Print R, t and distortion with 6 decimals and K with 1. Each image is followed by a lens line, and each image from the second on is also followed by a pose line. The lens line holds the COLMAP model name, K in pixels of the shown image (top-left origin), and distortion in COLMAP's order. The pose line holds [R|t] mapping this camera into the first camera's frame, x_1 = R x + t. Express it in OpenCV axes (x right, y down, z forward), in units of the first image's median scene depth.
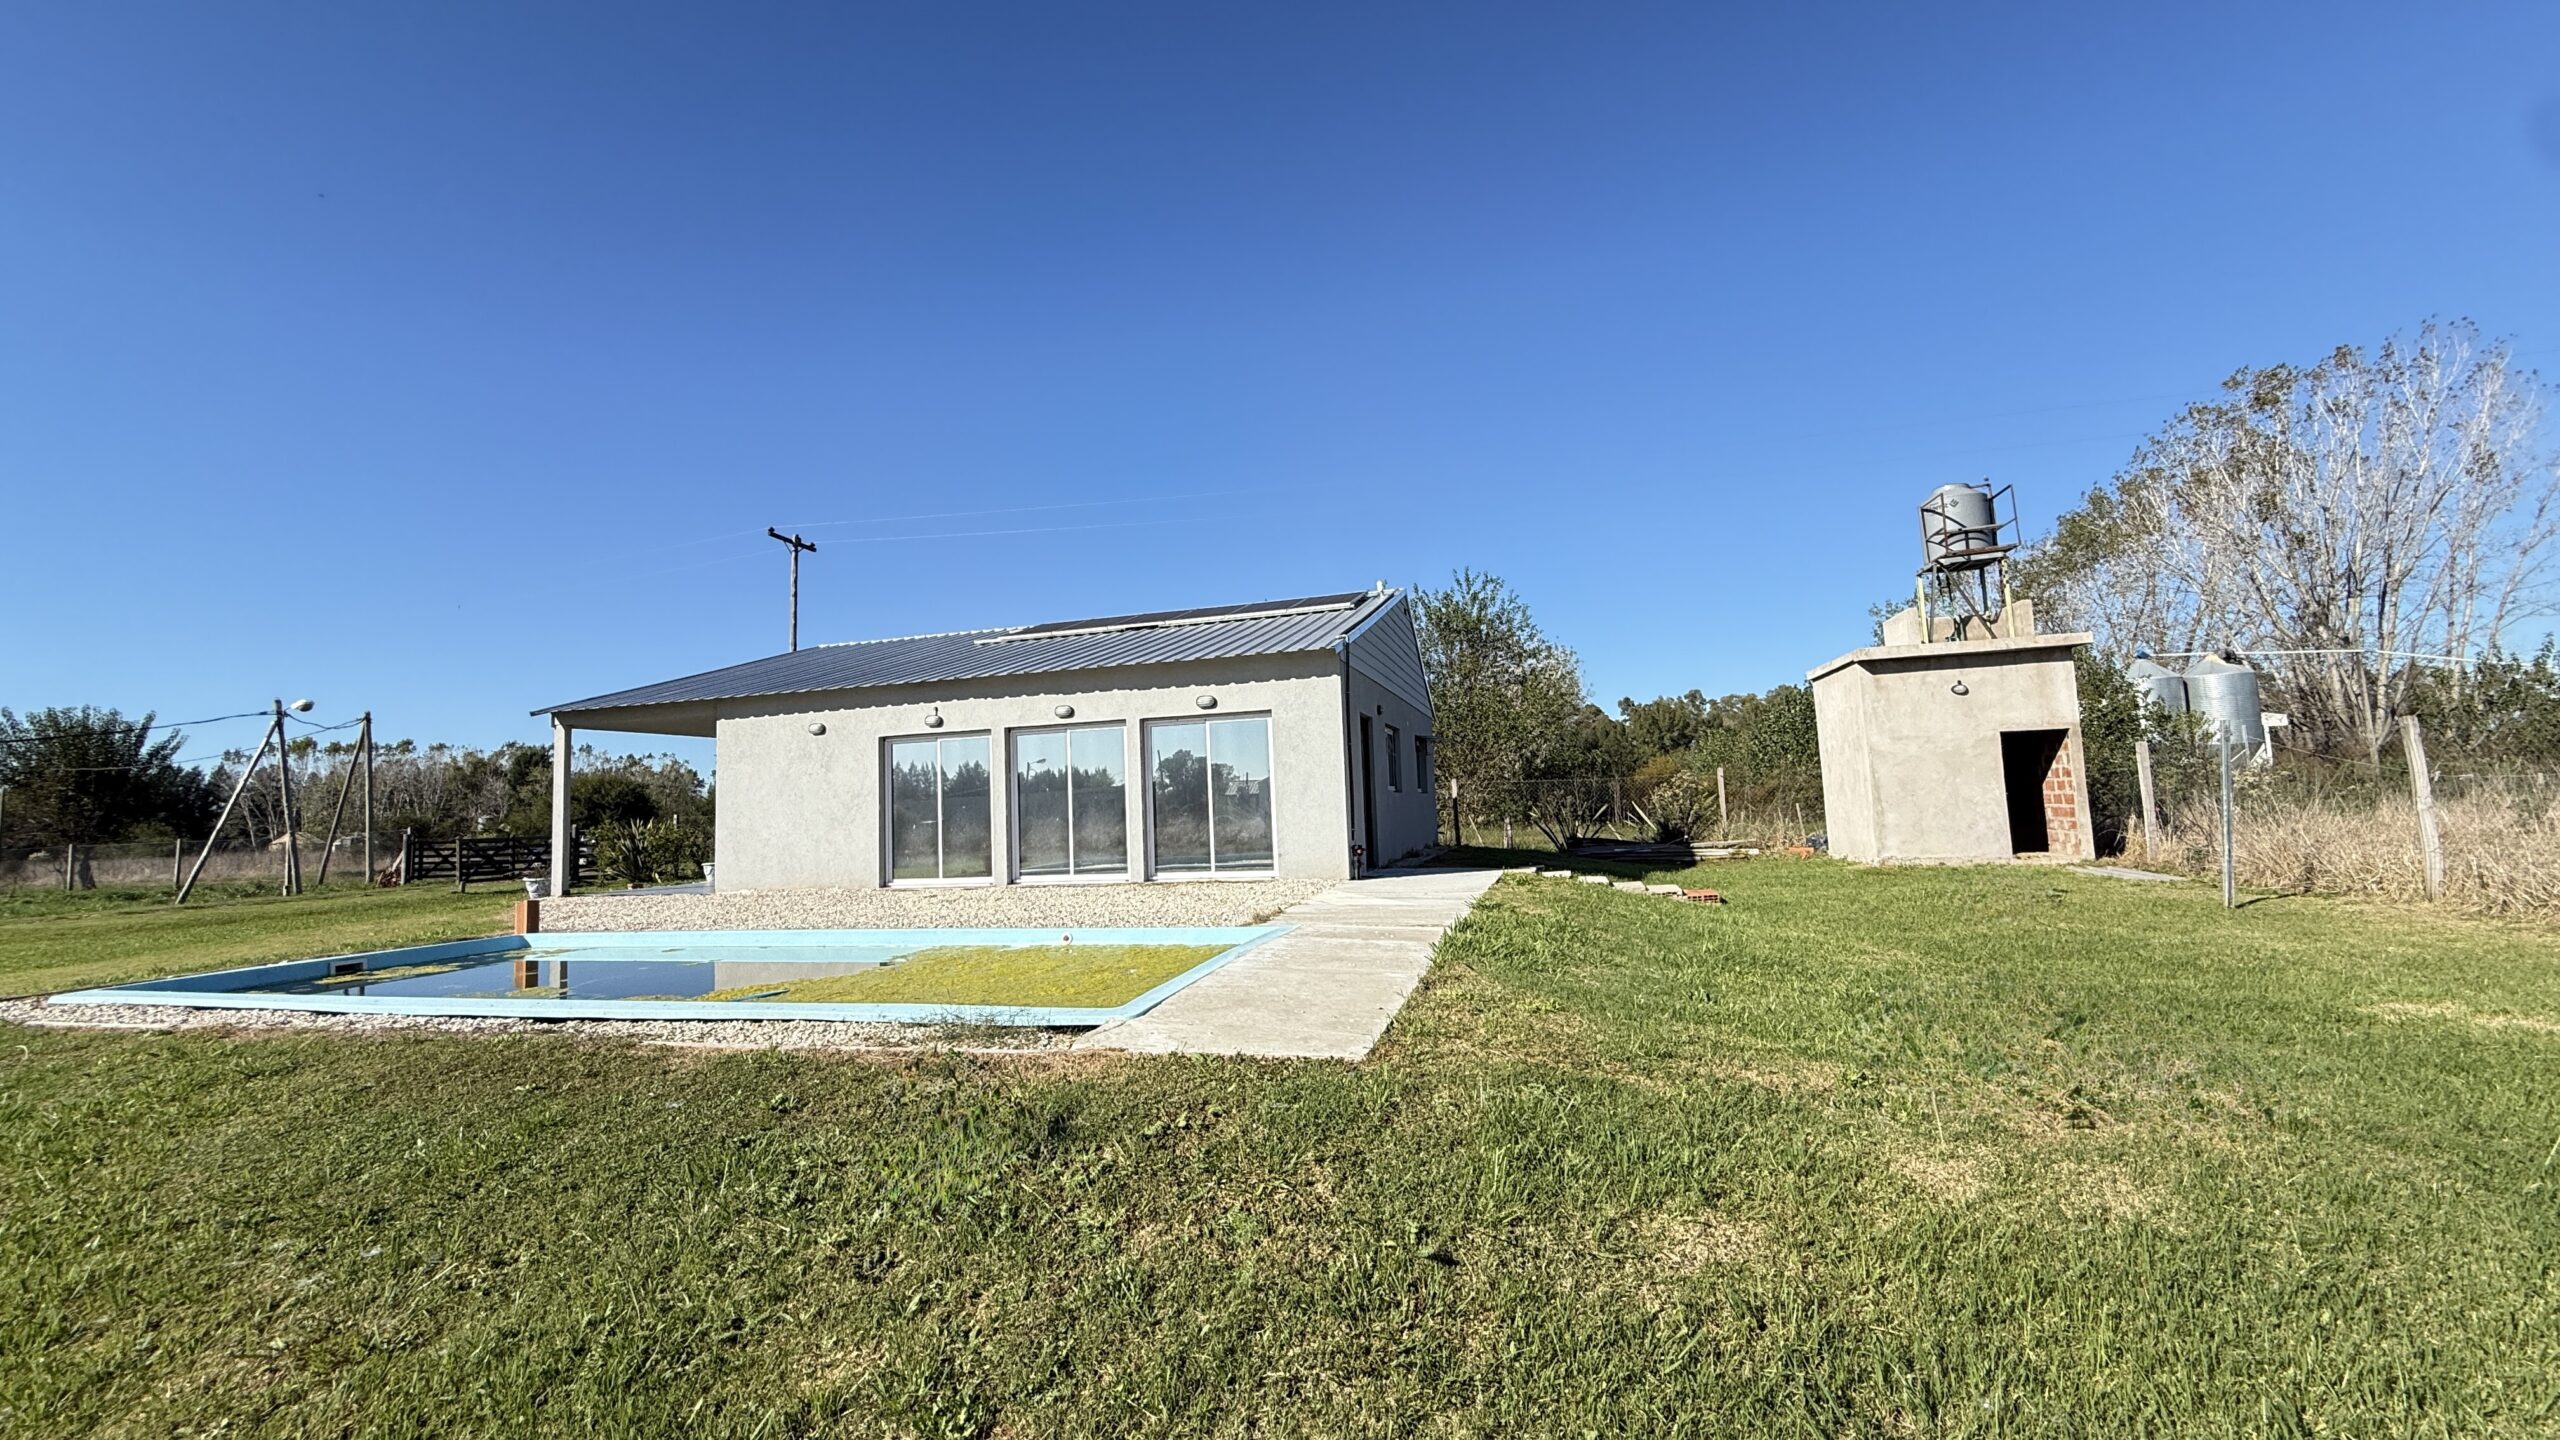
lens RADIAL K [[1022.0, 0, 1277.2], [0, 1022.0, 715.7], [0, 0, 1]] dist [-0.000694, 0.000310]
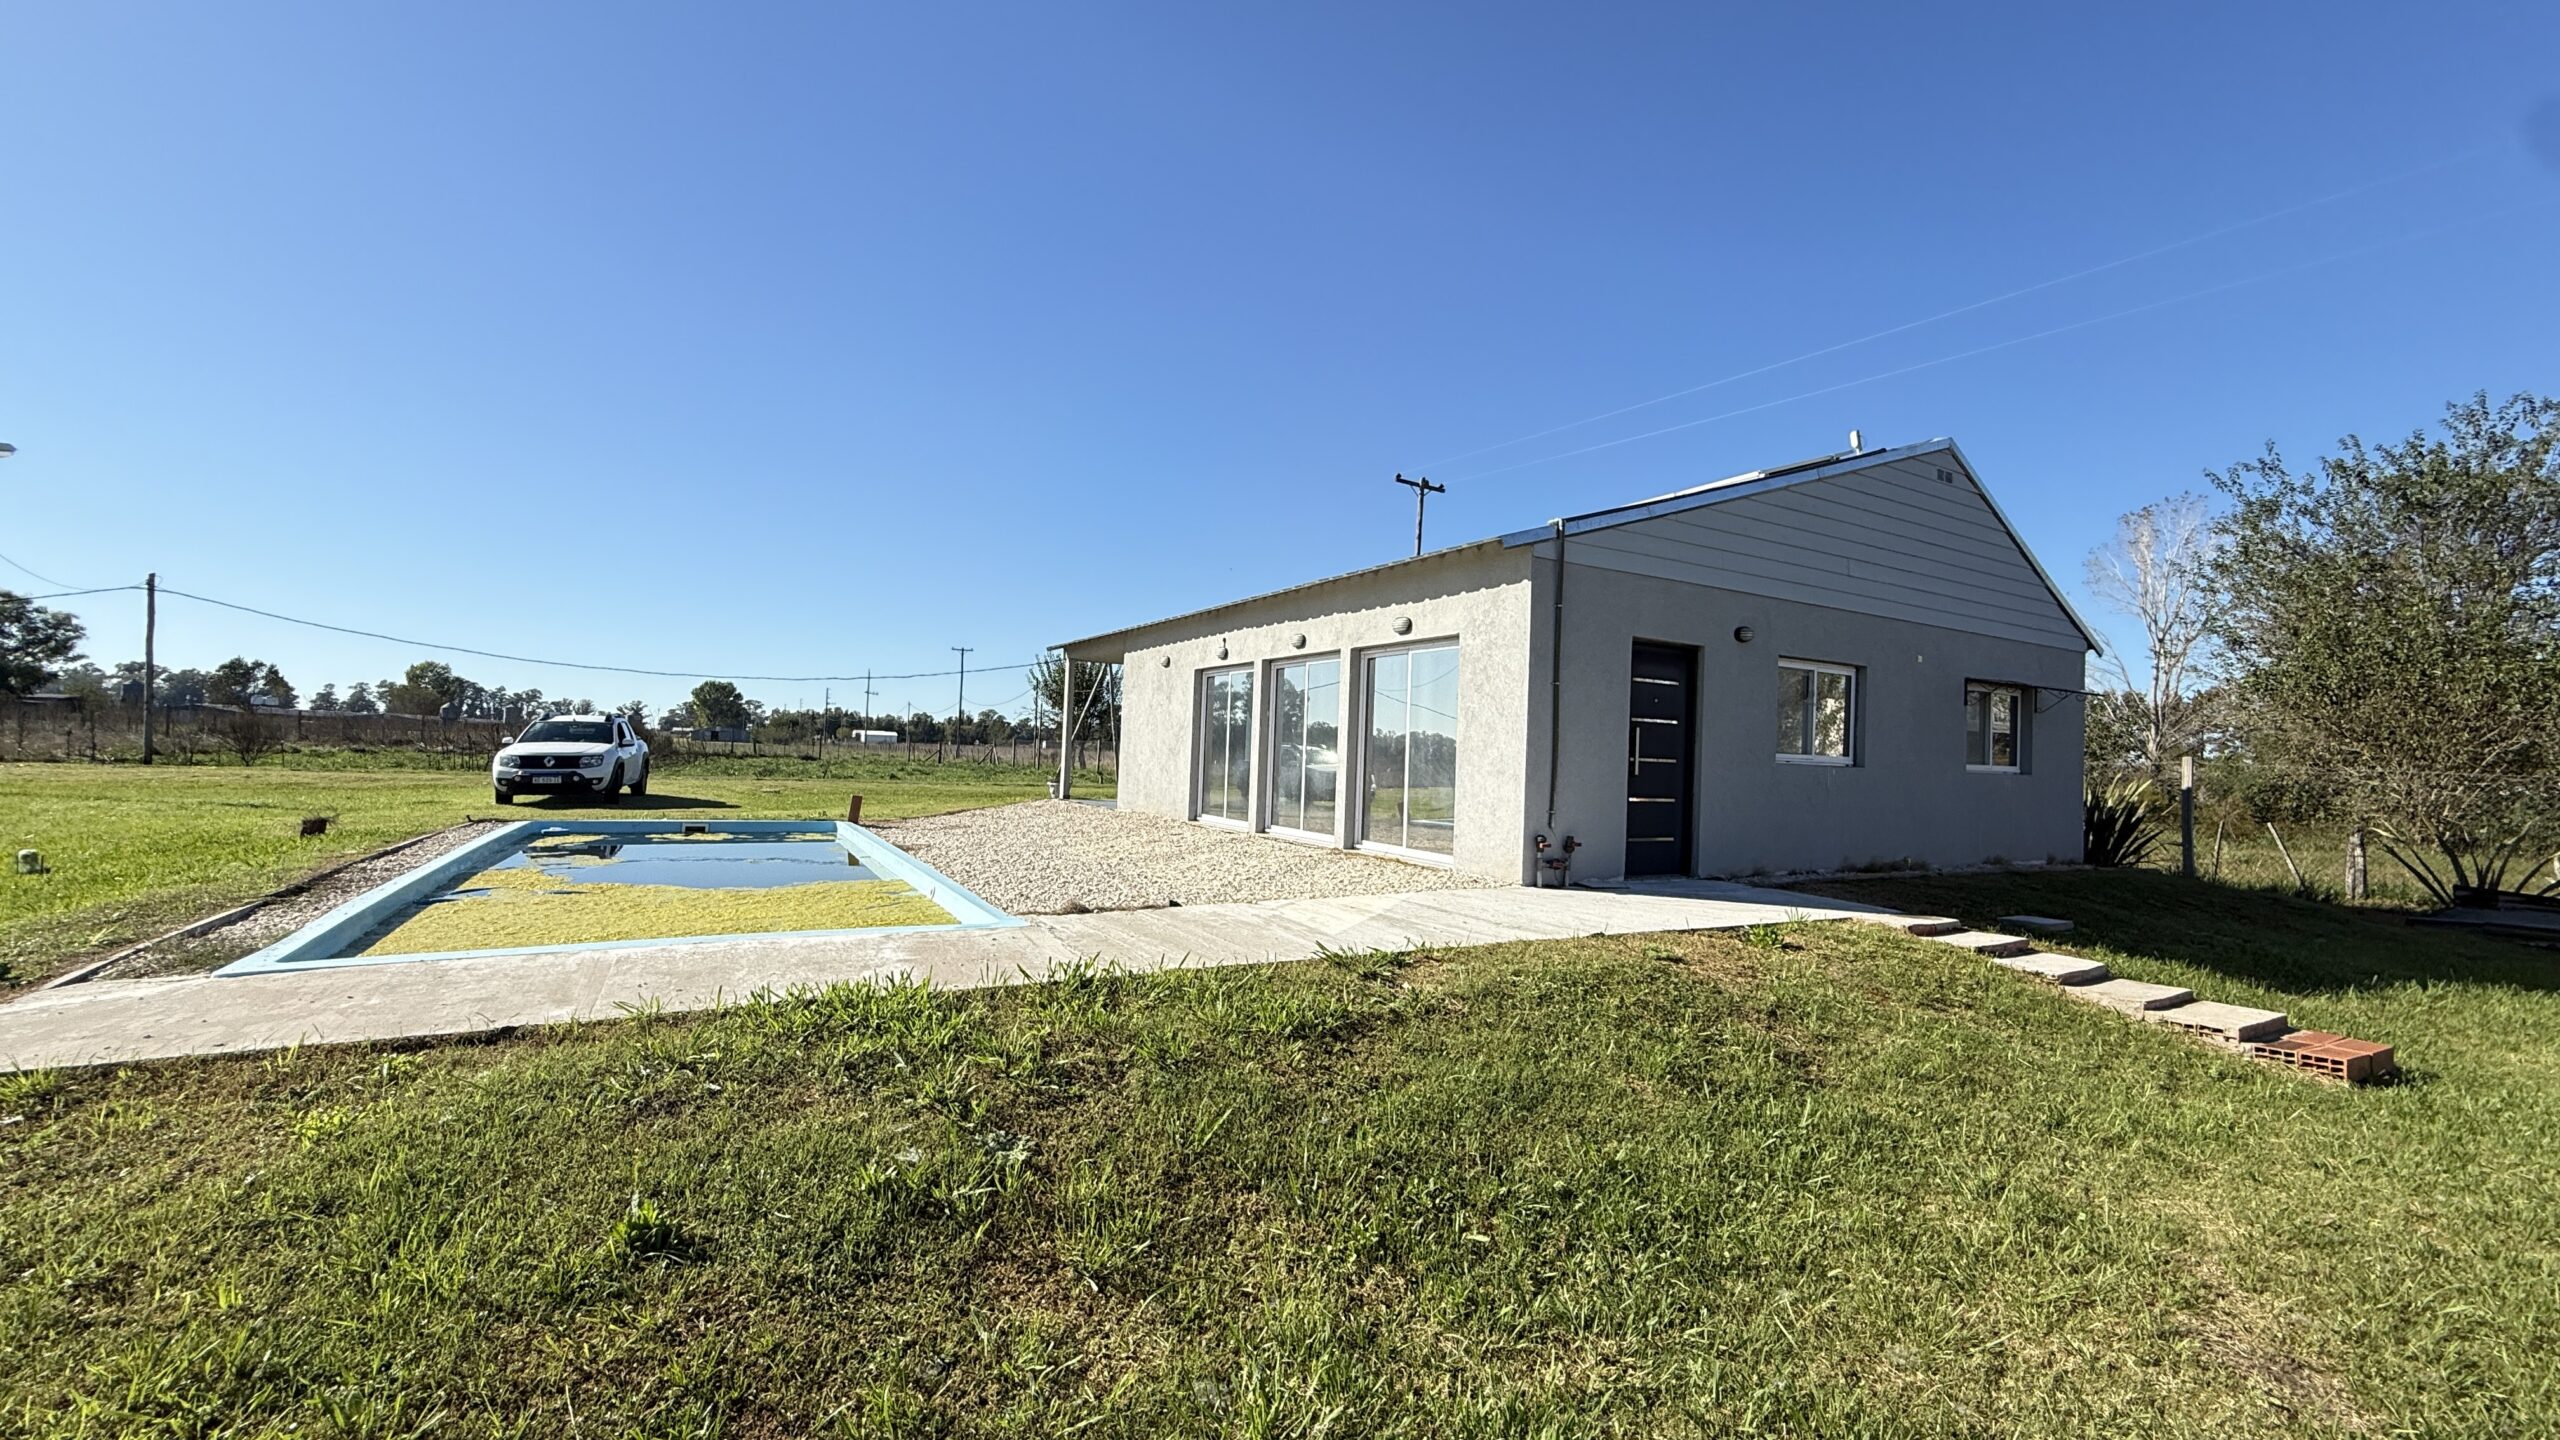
lens RADIAL K [[1022.0, 0, 1265.0], [0, 1022.0, 727.0], [0, 0, 1]] dist [-0.000694, 0.000310]
pose [[0.699785, 0.048452, -0.712708, 0.359917], [-0.001047, 0.997766, 0.066803, 0.010280], [0.714353, -0.046001, 0.698272, 0.348340]]
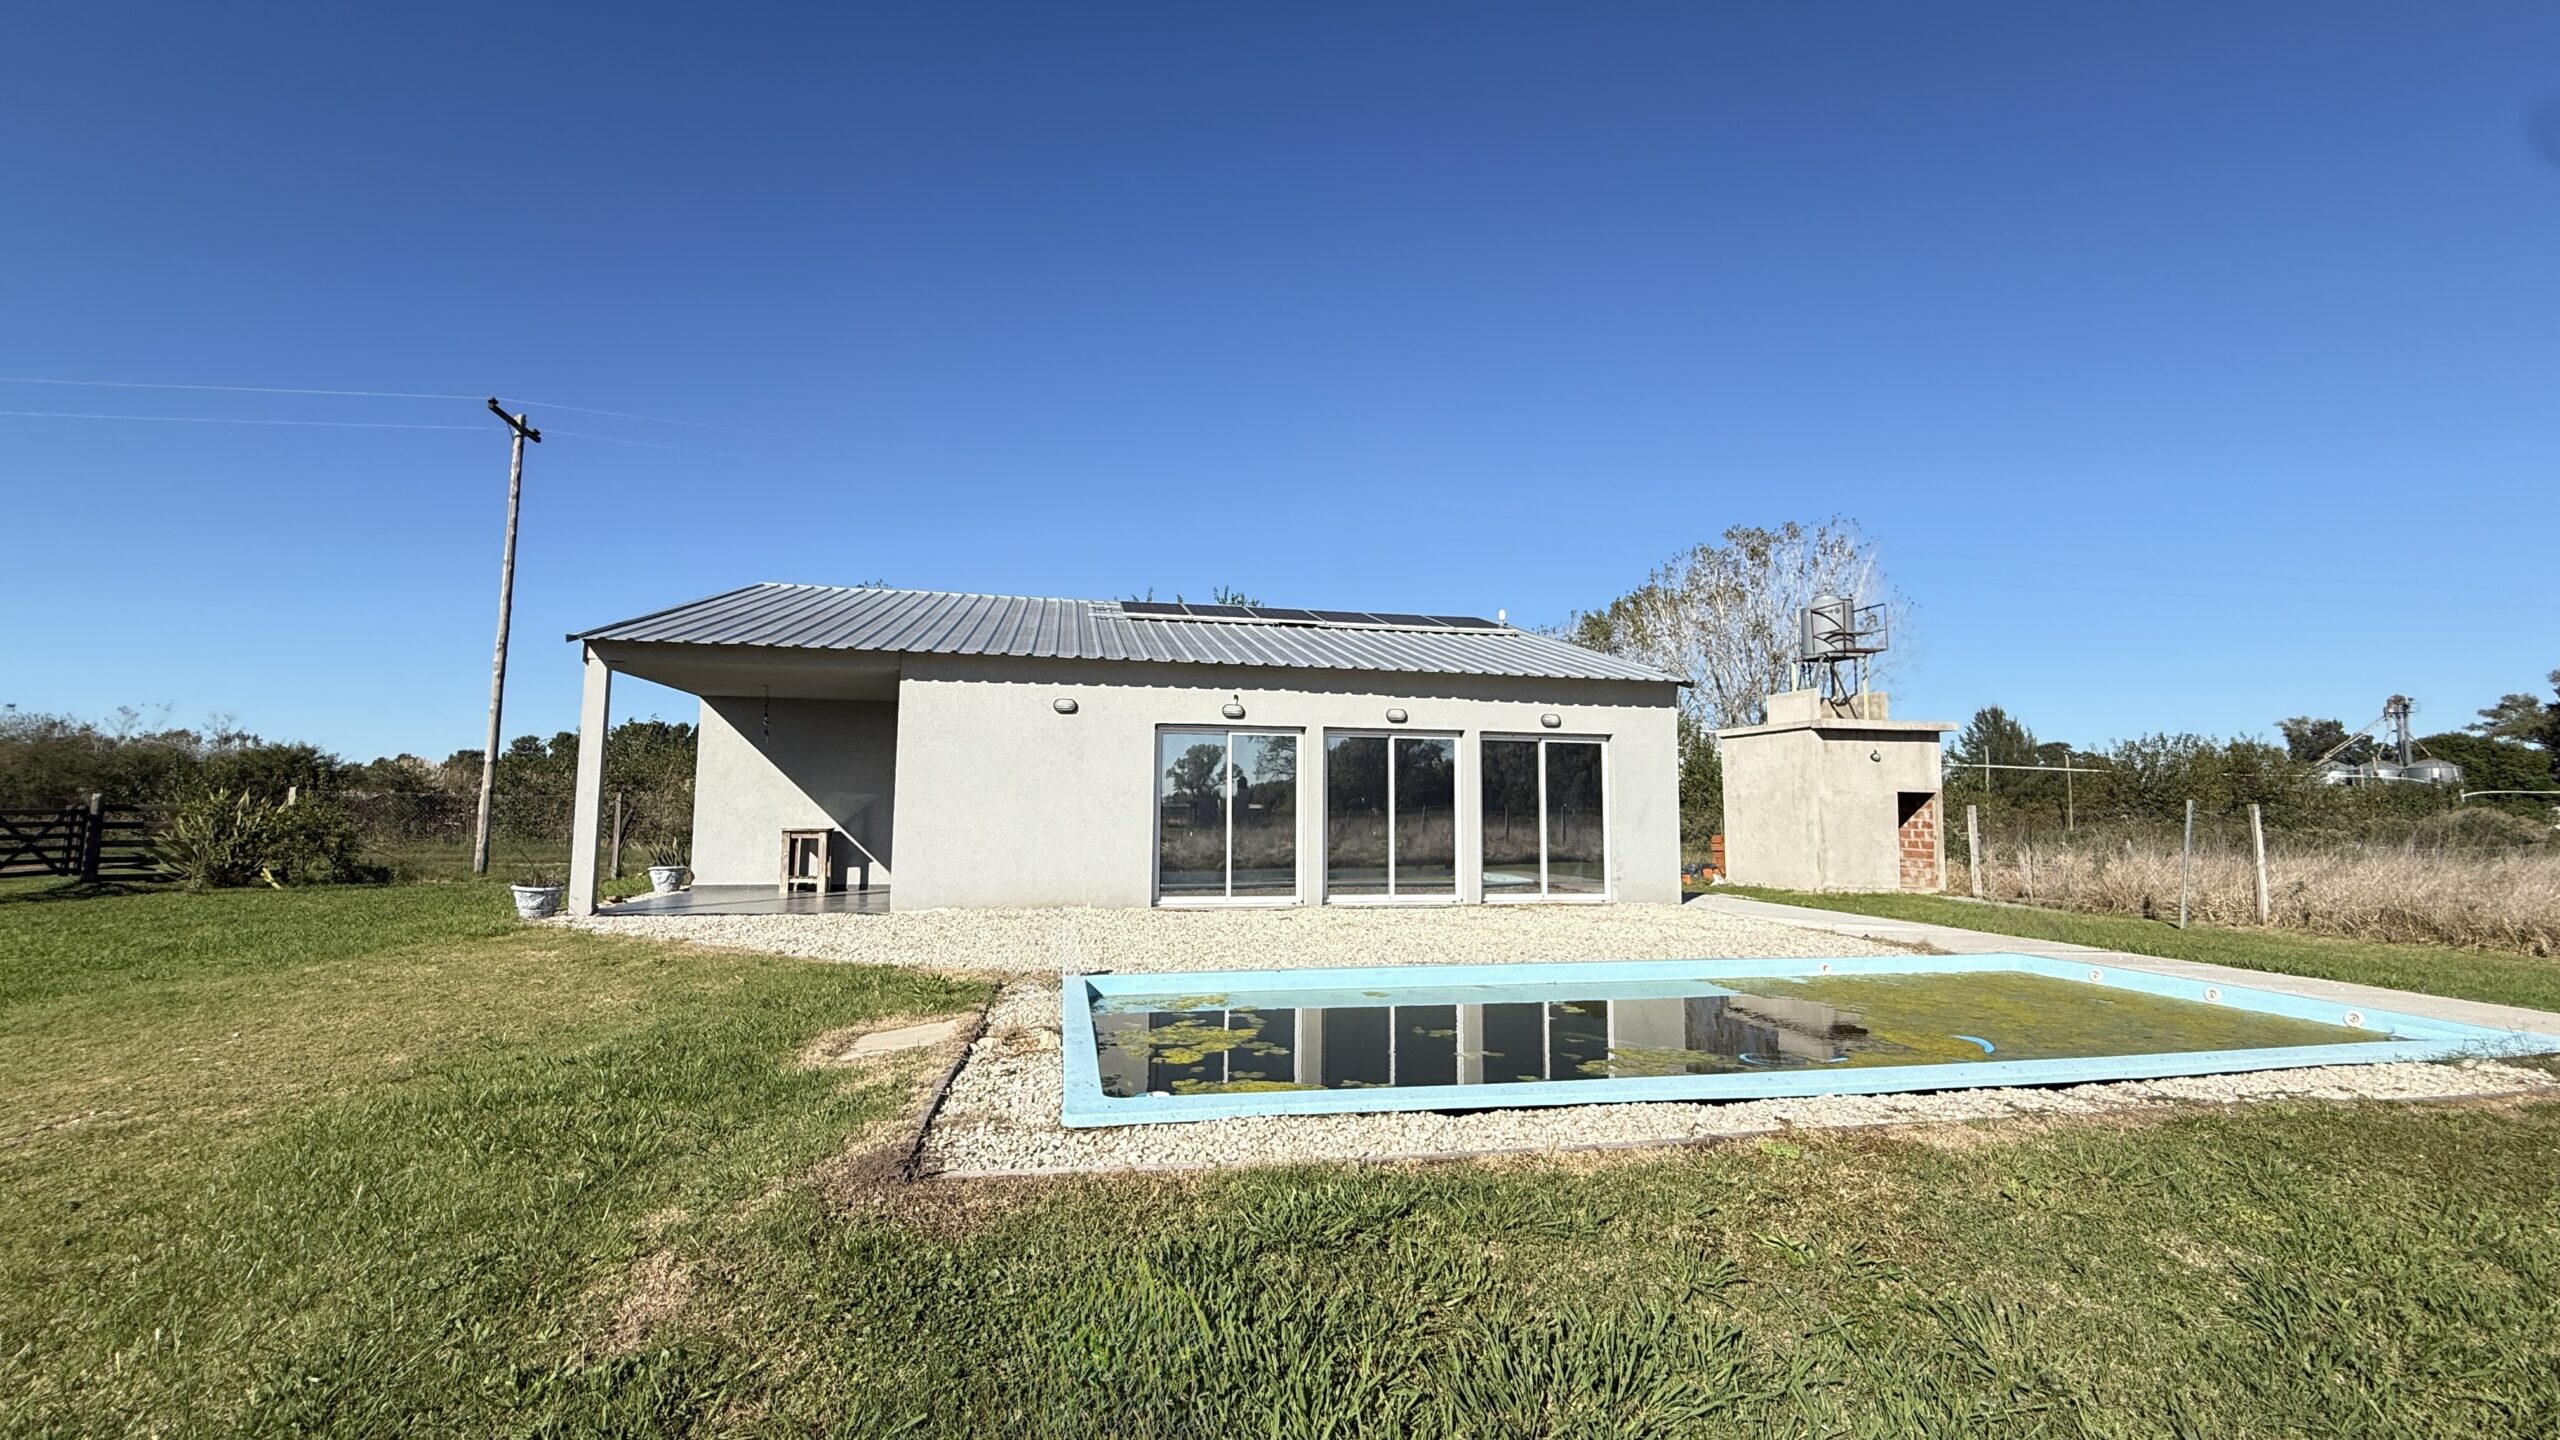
lens RADIAL K [[1022.0, 0, 1278.4], [0, 1022.0, 717.9], [0, 0, 1]] dist [-0.000694, 0.000310]
pose [[0.888516, 0.090077, 0.449917, -0.661202], [-0.085972, 0.995858, -0.029597, 0.031627], [-0.450720, -0.012383, 0.892580, 0.214349]]
